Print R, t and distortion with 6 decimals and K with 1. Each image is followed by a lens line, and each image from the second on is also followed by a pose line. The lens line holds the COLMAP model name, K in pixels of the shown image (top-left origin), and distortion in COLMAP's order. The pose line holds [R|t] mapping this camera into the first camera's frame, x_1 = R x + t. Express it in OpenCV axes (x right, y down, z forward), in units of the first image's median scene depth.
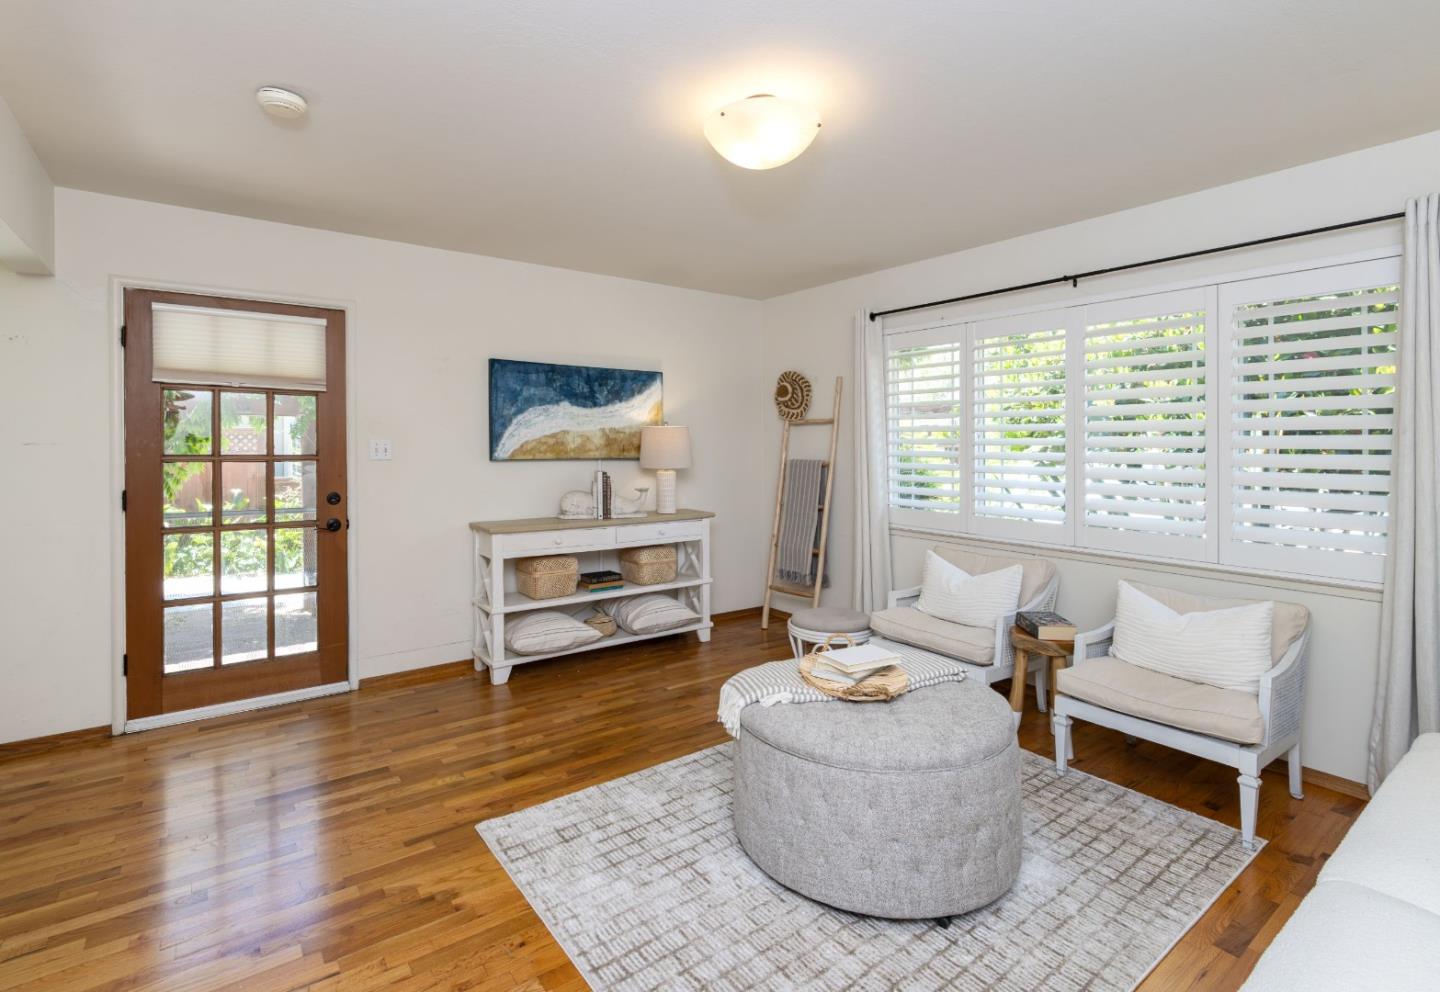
lens RADIAL K [[687.4, 0, 720.8], [0, 687.4, 444.8], [0, 0, 1]] dist [0.000872, -0.000039]
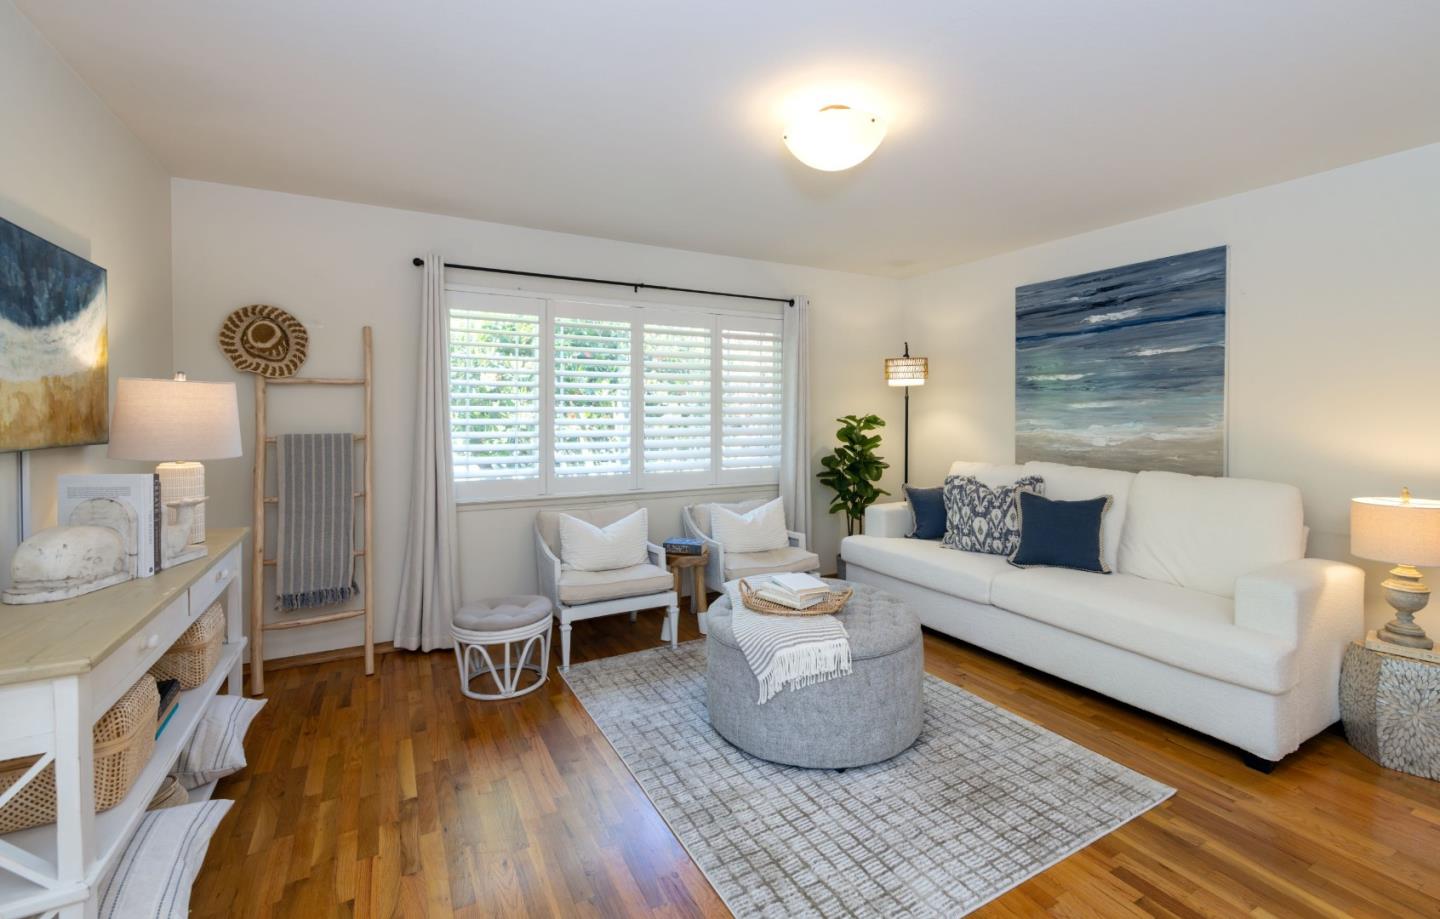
lens RADIAL K [[618.6, 0, 720.9], [0, 618.6, 403.6], [0, 0, 1]] dist [-0.000376, -0.000117]
pose [[0.145774, 0.011313, 0.989253, -0.495849], [0.004826, 0.999915, -0.012146, -0.000151], [-0.989306, 0.006545, 0.145707, 0.518365]]
